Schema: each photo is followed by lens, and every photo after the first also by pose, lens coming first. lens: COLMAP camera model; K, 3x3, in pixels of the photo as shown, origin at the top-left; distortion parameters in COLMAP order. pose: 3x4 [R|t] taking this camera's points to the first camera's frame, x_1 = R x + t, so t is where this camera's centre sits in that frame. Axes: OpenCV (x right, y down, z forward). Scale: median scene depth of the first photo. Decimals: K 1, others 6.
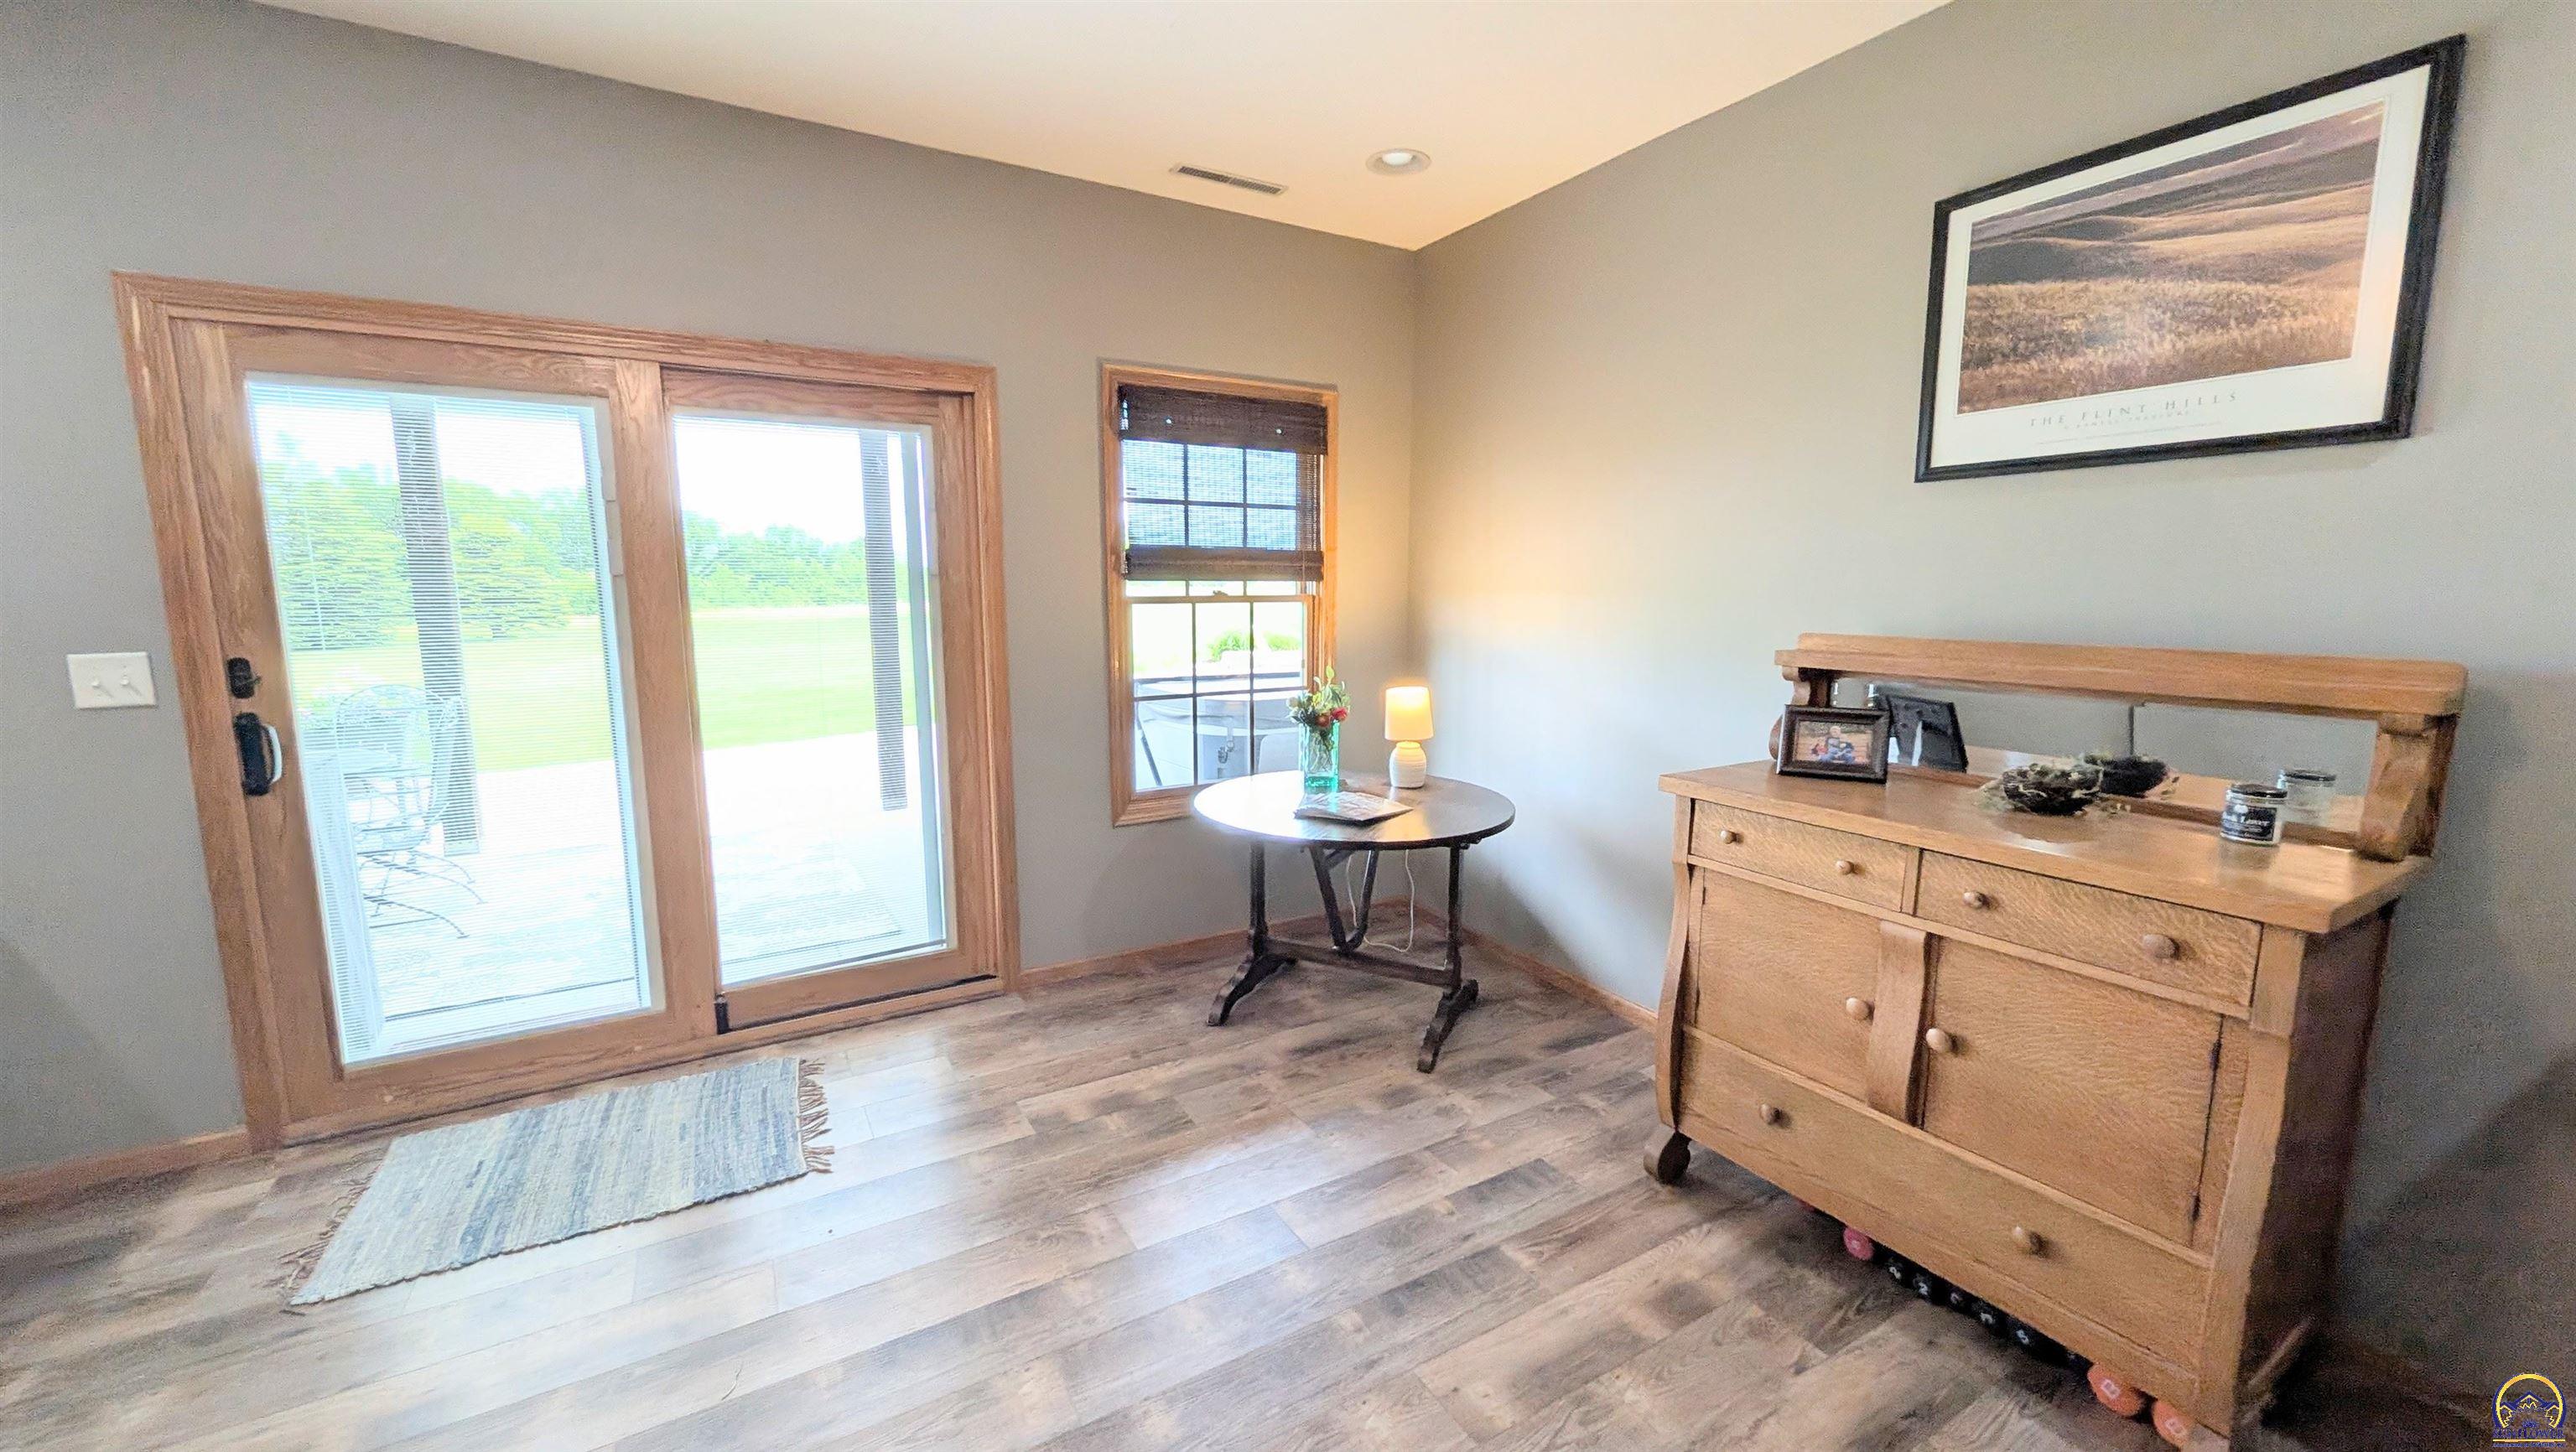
lens RADIAL K [[983.1, 0, 1272.3], [0, 983.1, 720.8], [0, 0, 1]] dist [0.003558, 0.000764]
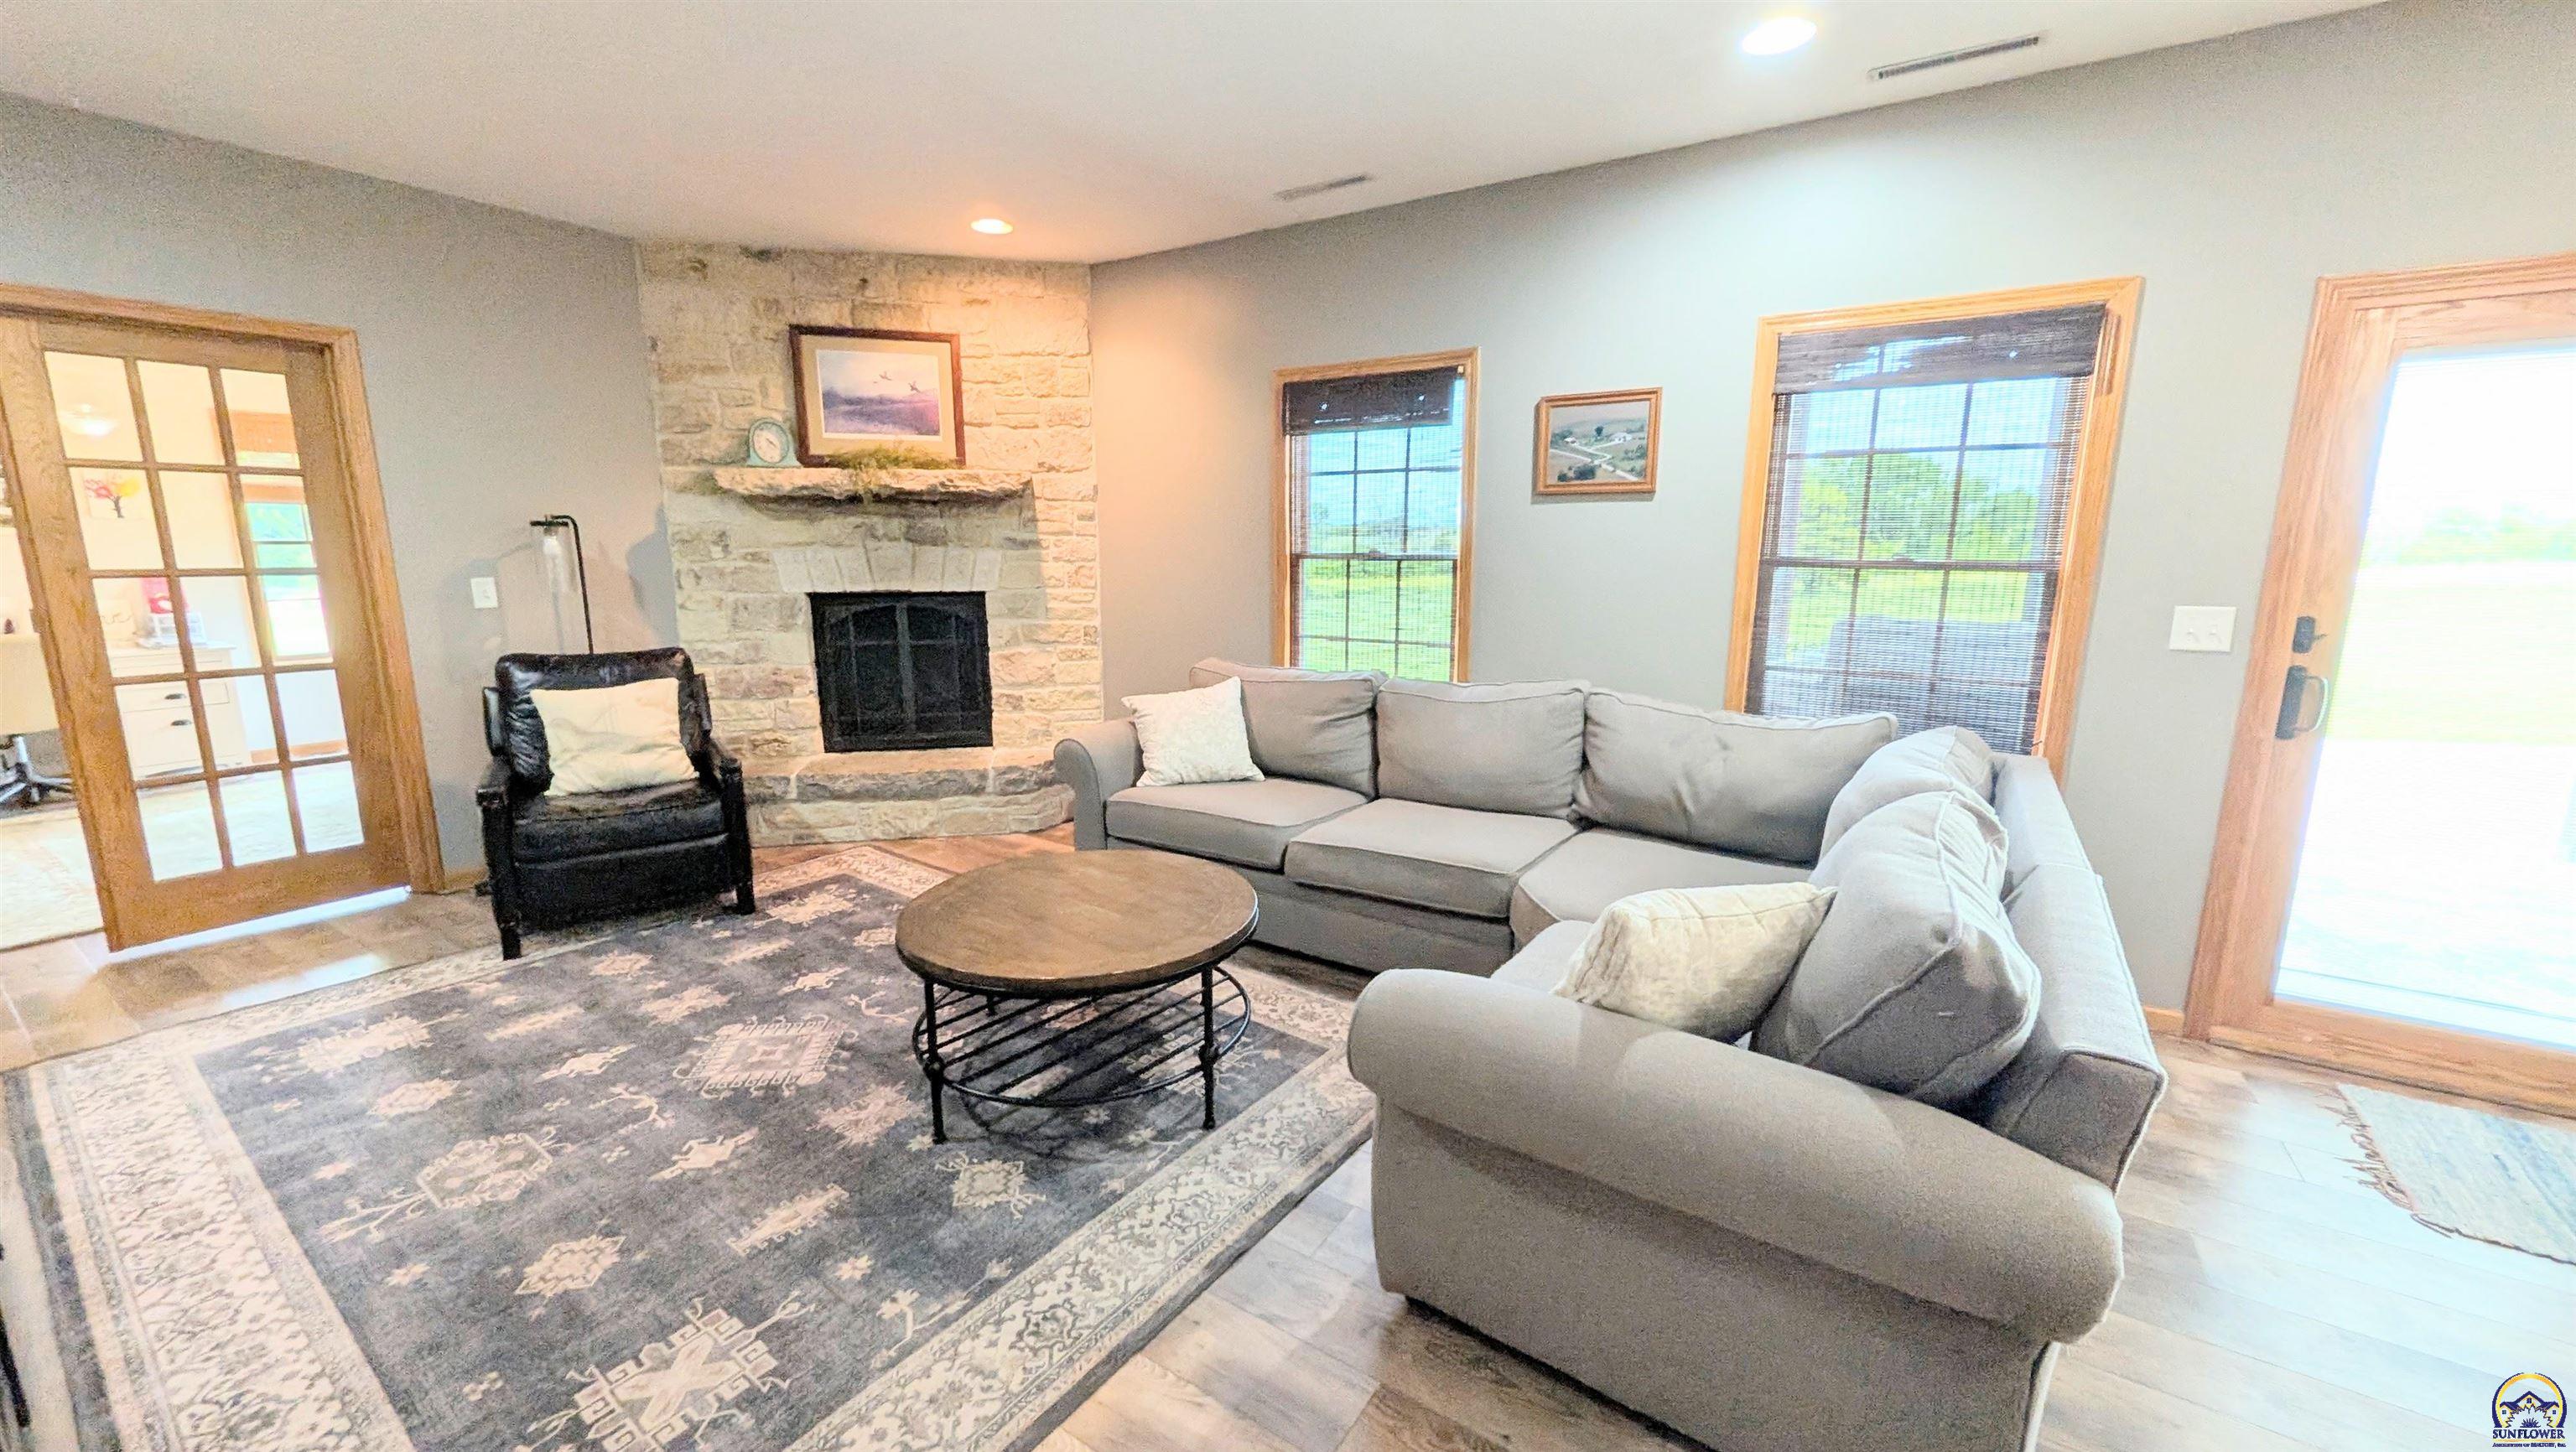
lens RADIAL K [[983.1, 0, 1297.4], [0, 983.1, 720.6], [0, 0, 1]] dist [0.003558, 0.000764]
pose [[0.446584, 0.162743, -0.879817, -0.464725], [-0.128939, 0.984761, 0.116707, 0.057856], [0.885402, 0.061324, 0.460763, -0.435750]]
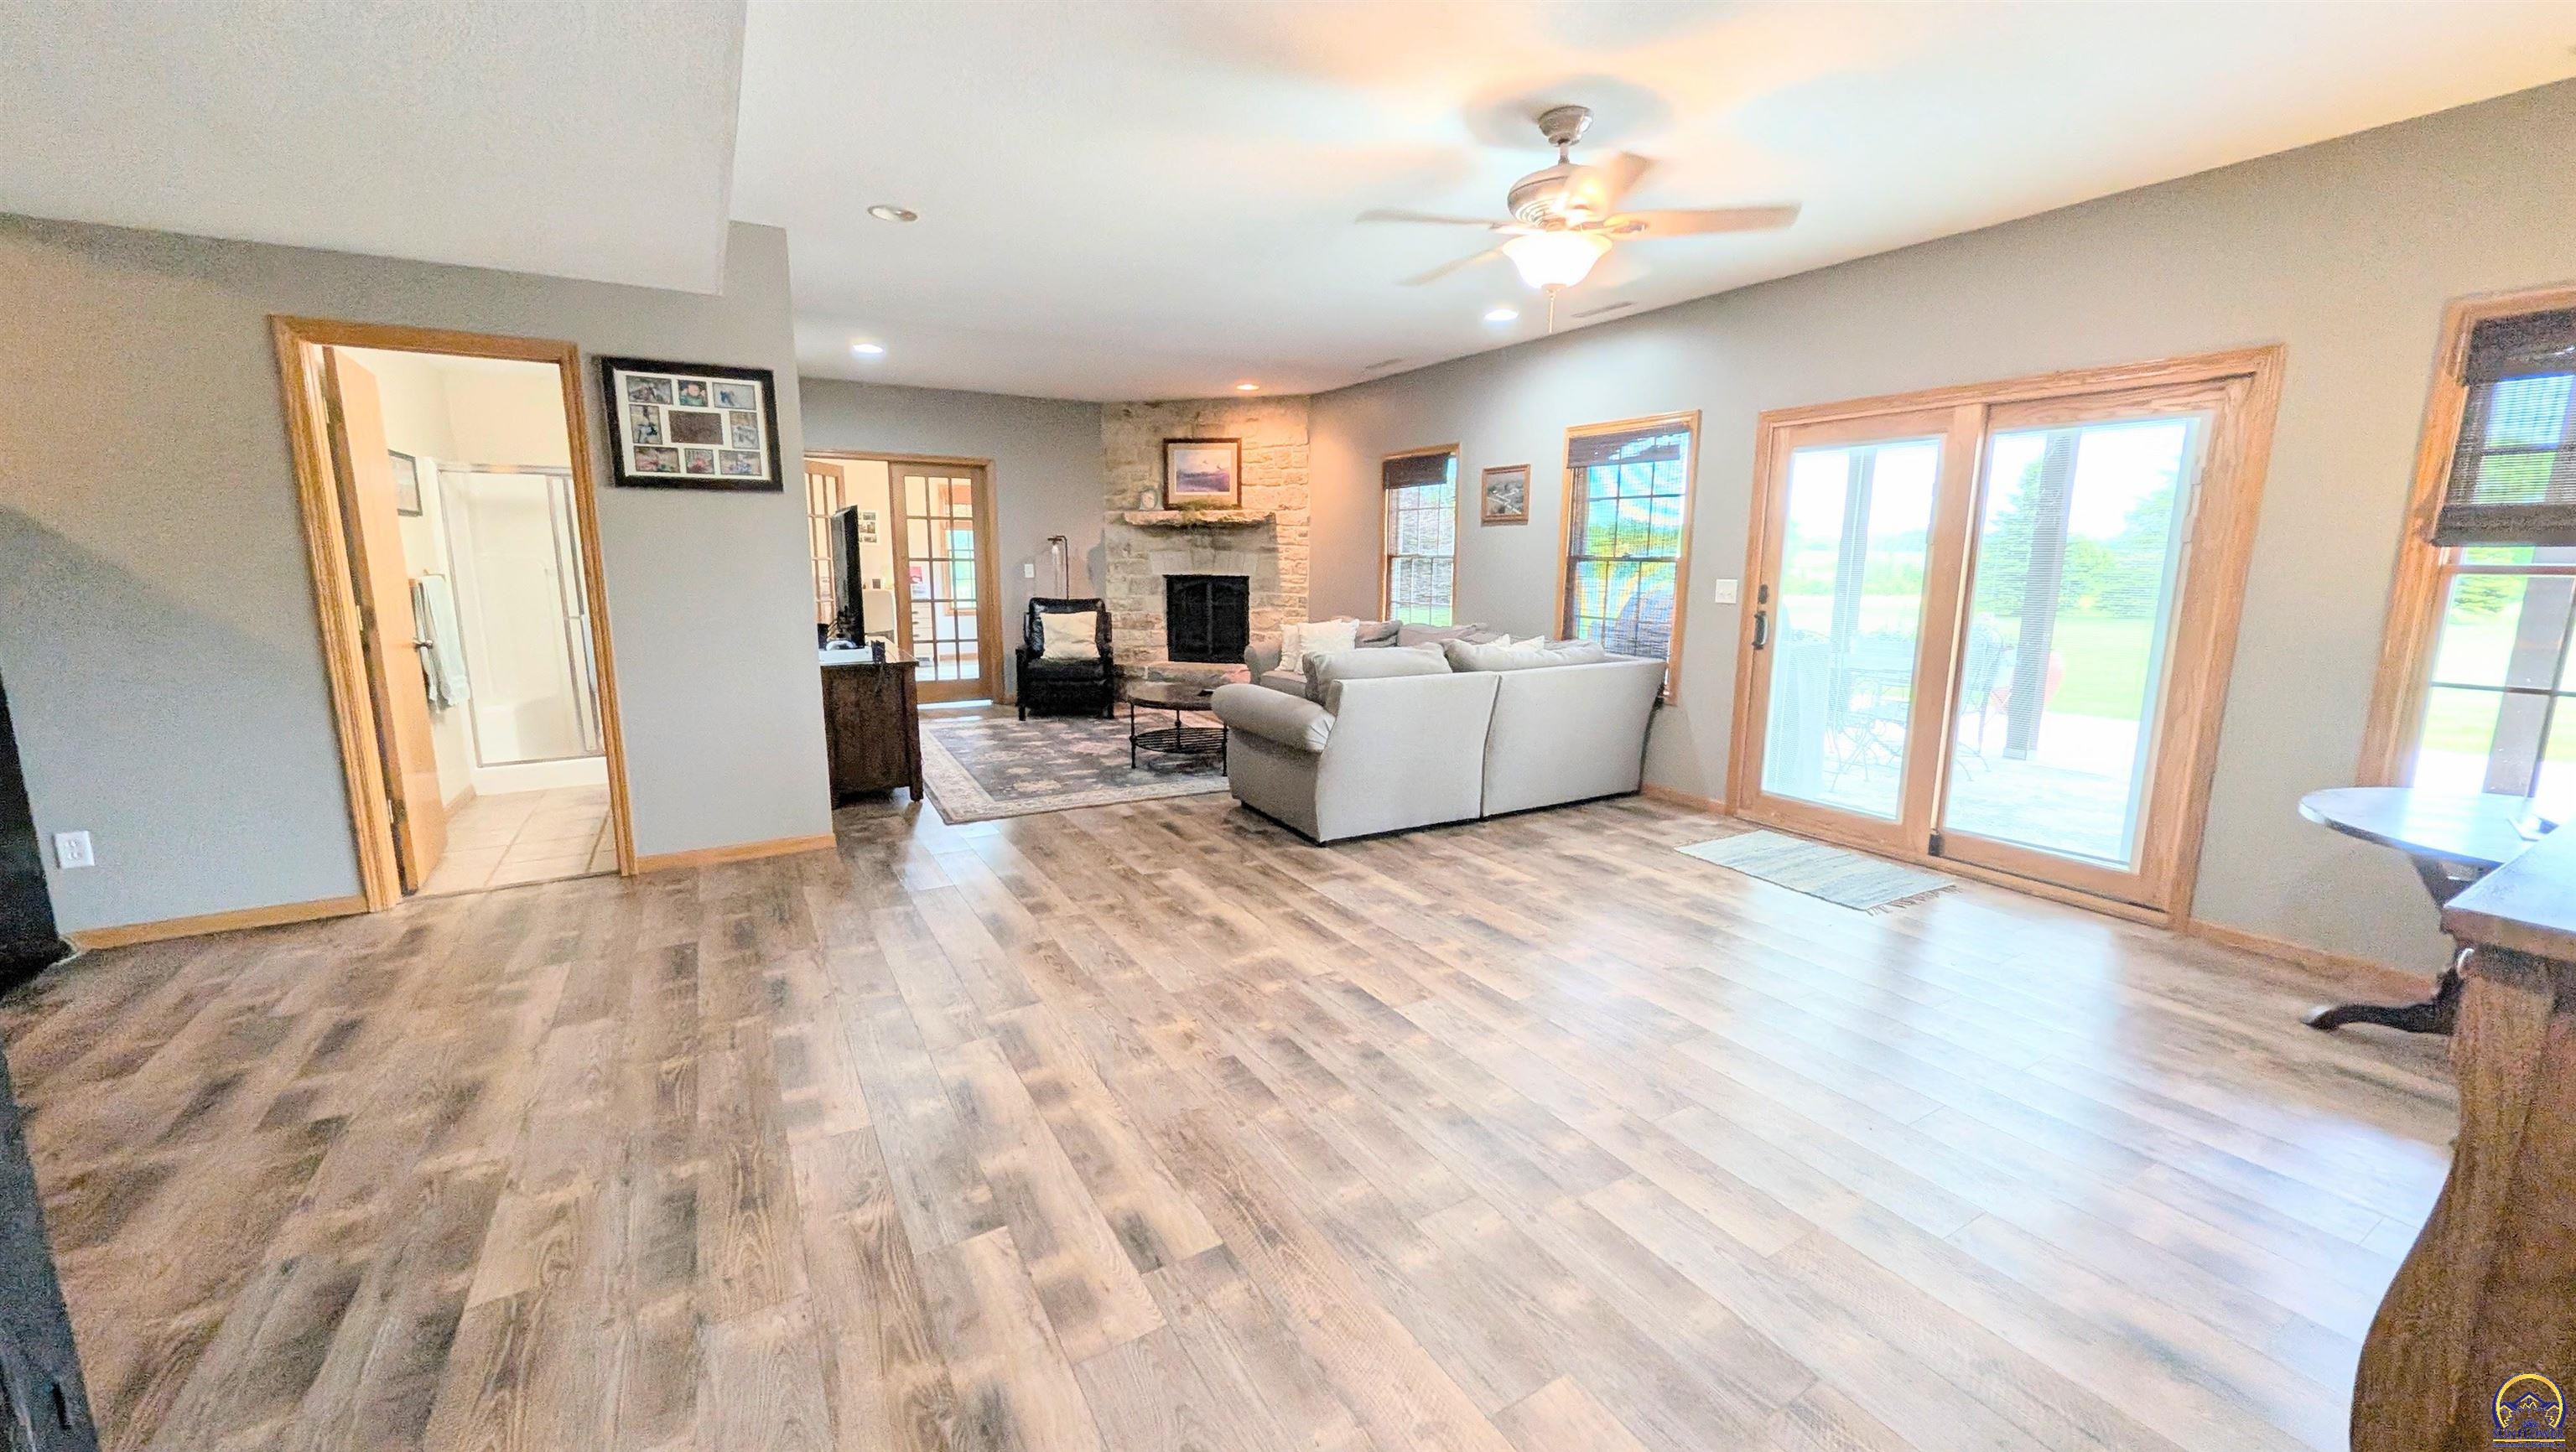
lens RADIAL K [[983.1, 0, 1294.8], [0, 983.1, 720.9], [0, 0, 1]] dist [0.003558, 0.000764]
pose [[0.007851, 0.167357, -0.985865, 0.912261], [-0.147709, 0.975275, 0.164383, 0.019664], [0.989000, 0.144330, 0.032377, -0.024258]]
